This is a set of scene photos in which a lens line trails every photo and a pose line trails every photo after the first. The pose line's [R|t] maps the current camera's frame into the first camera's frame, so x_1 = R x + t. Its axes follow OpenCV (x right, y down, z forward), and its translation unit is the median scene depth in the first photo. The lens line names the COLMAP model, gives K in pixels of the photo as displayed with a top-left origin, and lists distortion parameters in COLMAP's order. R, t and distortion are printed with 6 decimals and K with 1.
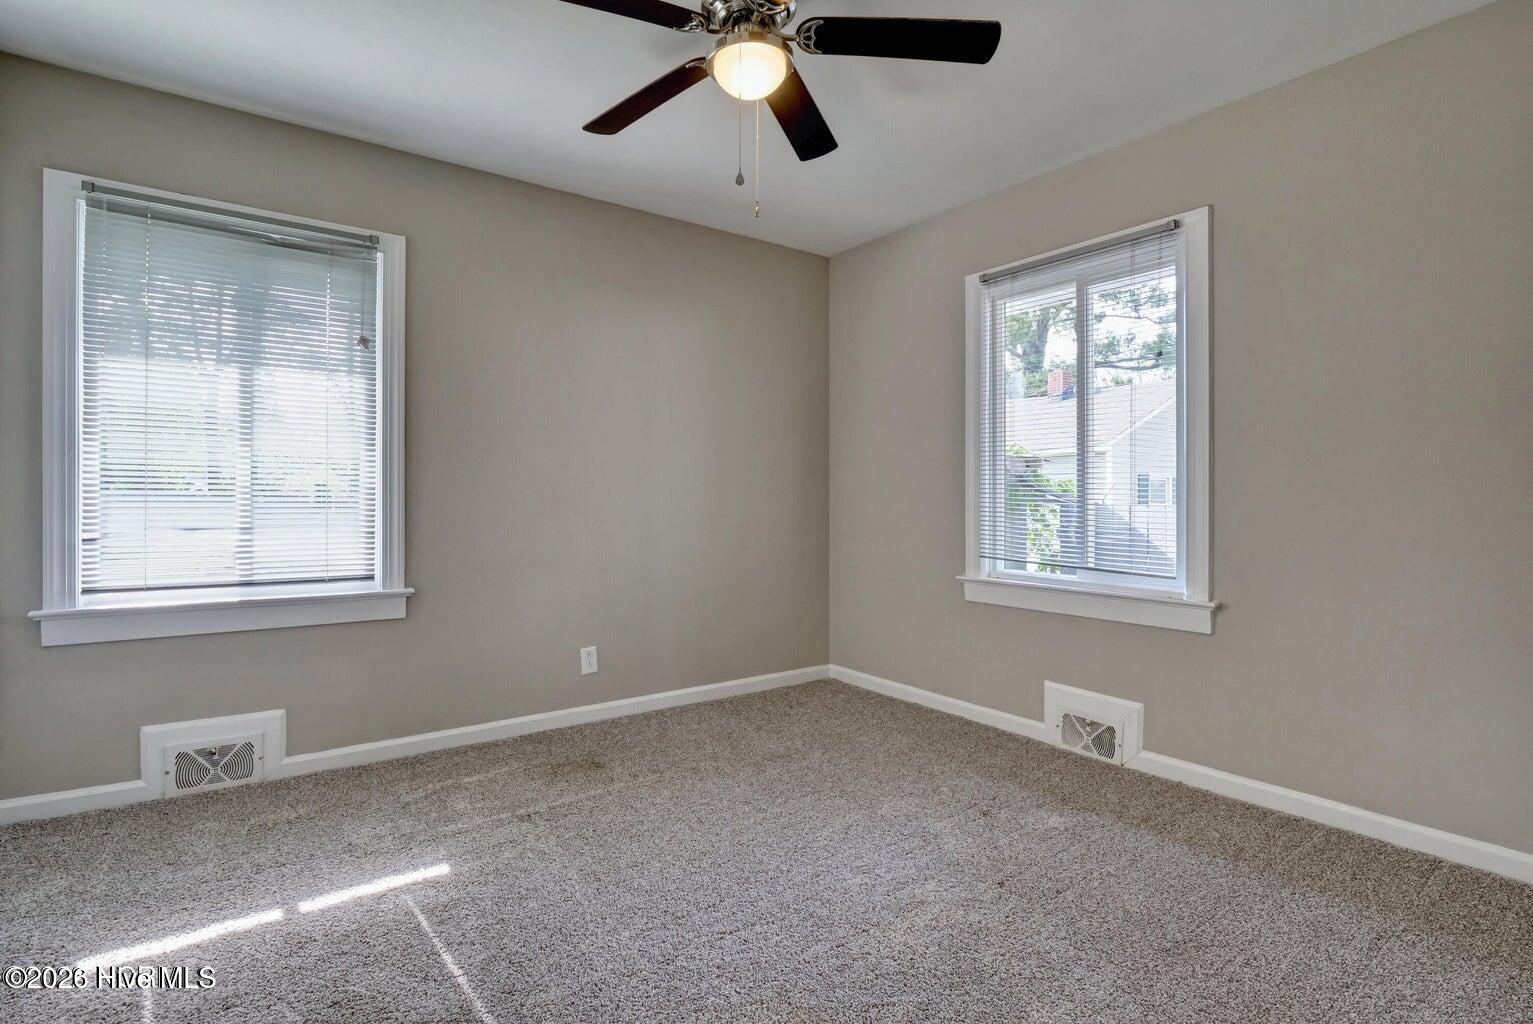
lens RADIAL K [[747.3, 0, 759.4], [0, 747.3, 497.6], [0, 0, 1]] dist [-0.003197, 0.001227]
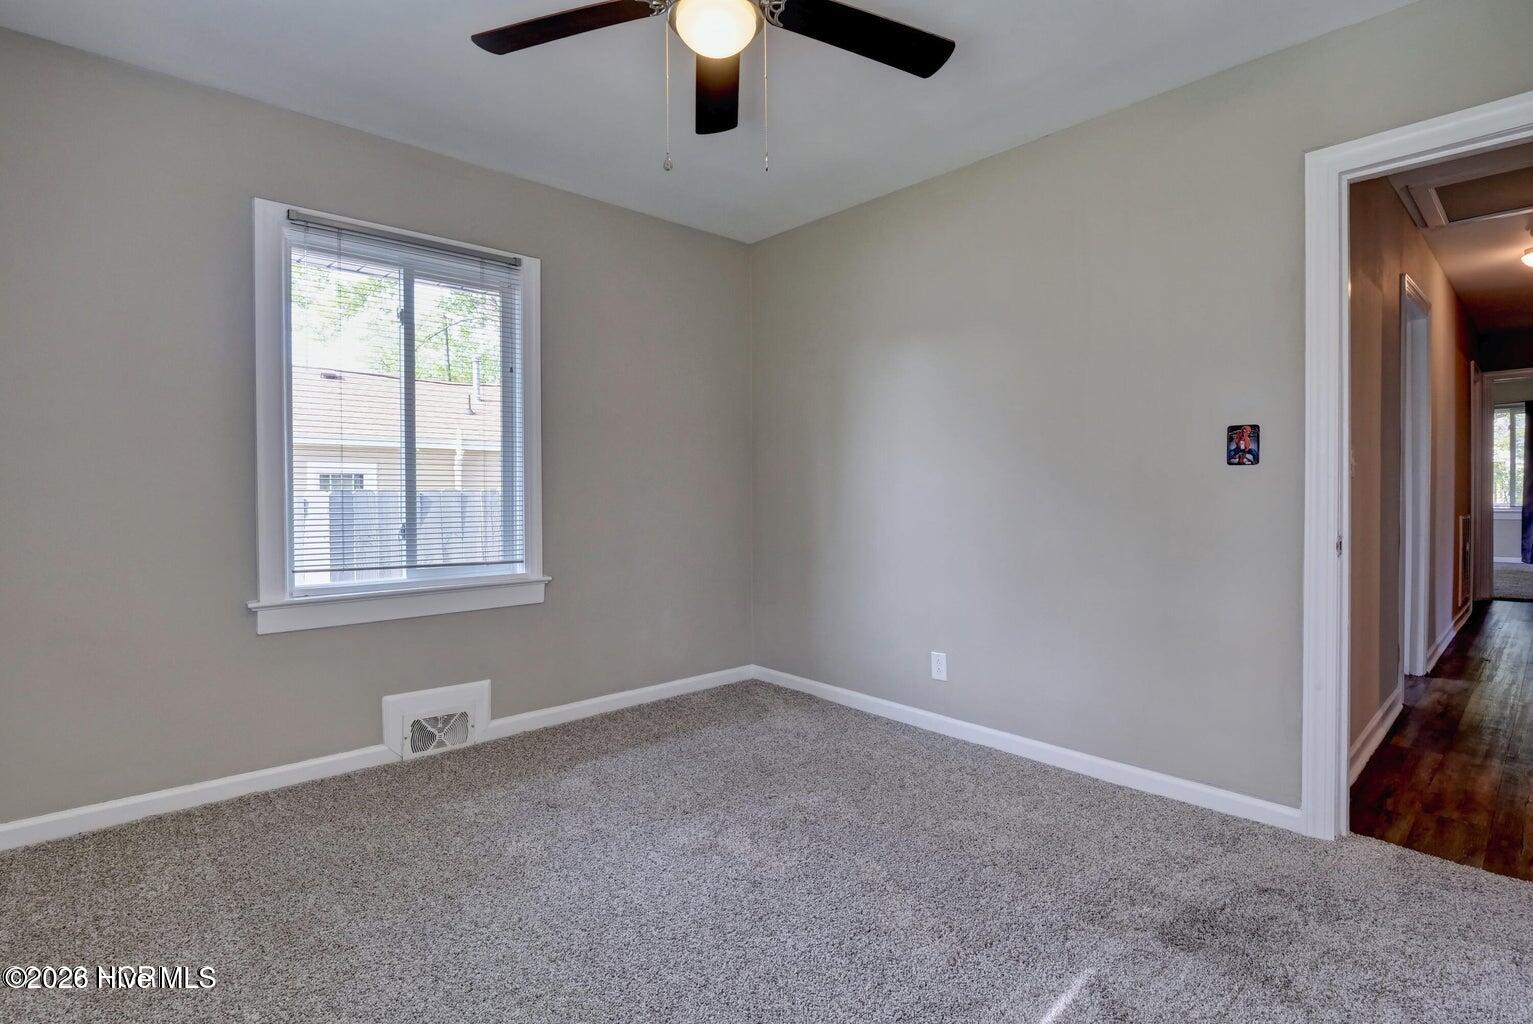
lens RADIAL K [[747.3, 0, 759.4], [0, 747.3, 497.6], [0, 0, 1]] dist [-0.003197, 0.001227]
pose [[-0.094931, -0.012441, 0.995406, -0.577410], [0.007084, 0.999888, 0.013173, -0.006193], [-0.995459, 0.008302, -0.094832, 0.646143]]
